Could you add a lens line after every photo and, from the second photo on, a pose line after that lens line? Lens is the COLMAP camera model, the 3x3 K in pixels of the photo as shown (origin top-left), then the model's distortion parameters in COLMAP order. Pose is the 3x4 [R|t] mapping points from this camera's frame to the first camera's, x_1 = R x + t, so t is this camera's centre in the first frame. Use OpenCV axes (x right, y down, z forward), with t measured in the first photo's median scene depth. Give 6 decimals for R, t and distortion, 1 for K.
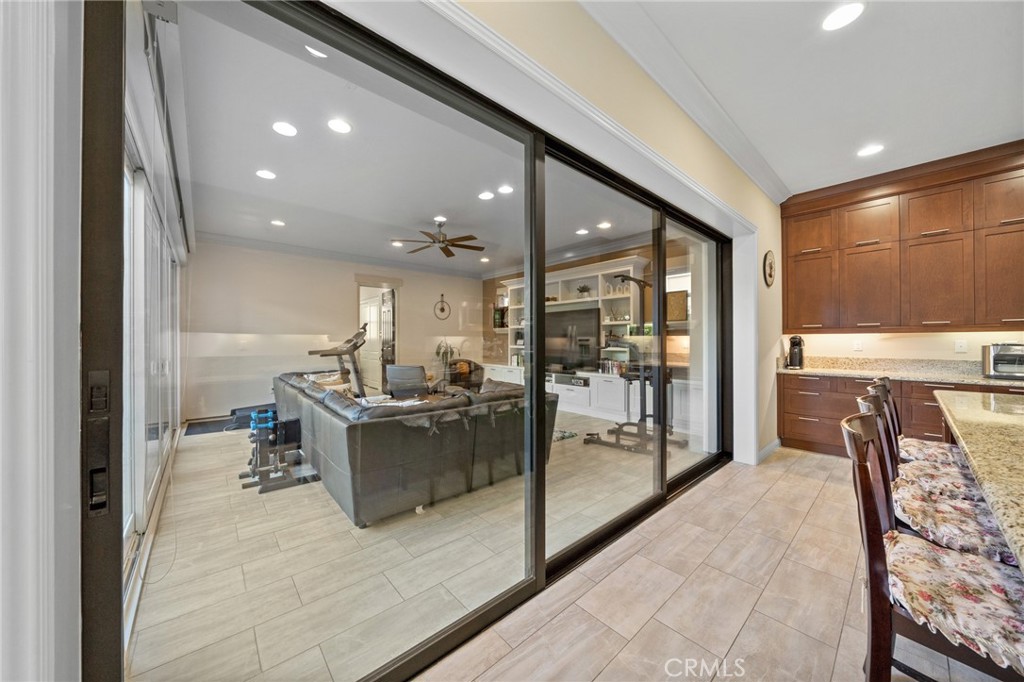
lens RADIAL K [[350.5, 0, 513.6], [0, 350.5, 339.8], [0, 0, 1]] dist [-0.000278, -0.000323]
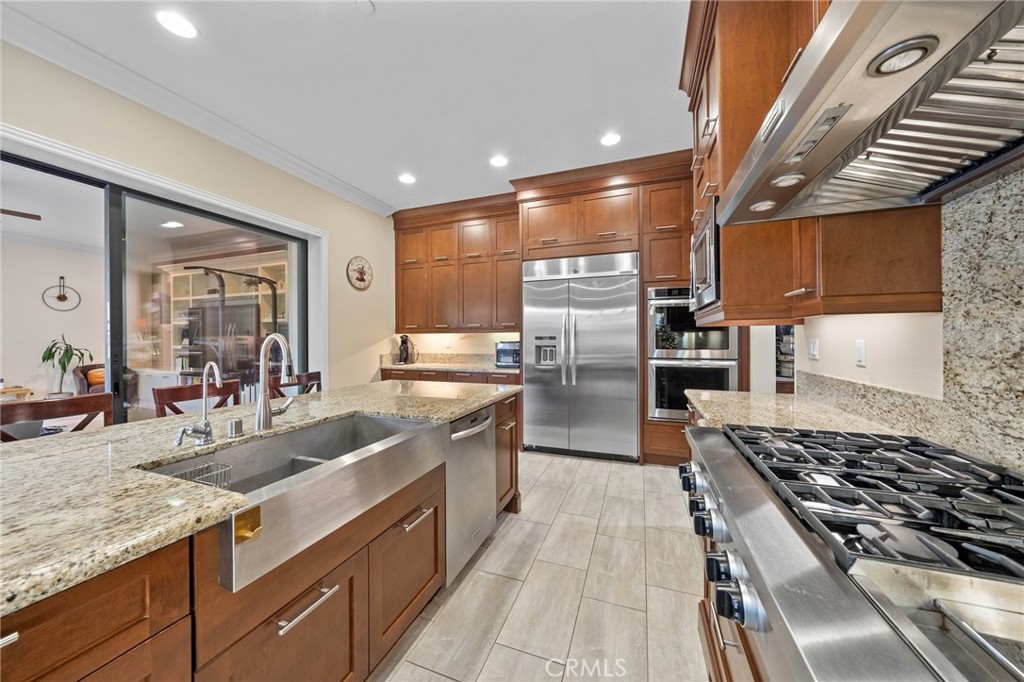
lens RADIAL K [[350.5, 0, 512.0], [0, 350.5, 343.4], [0, 0, 1]] dist [-0.000278, -0.000323]
pose [[0.887040, -0.007323, 0.461634, 0.588460], [0.000460, 0.999888, 0.014977, -0.001897], [-0.461692, -0.013072, 0.886944, -0.168804]]
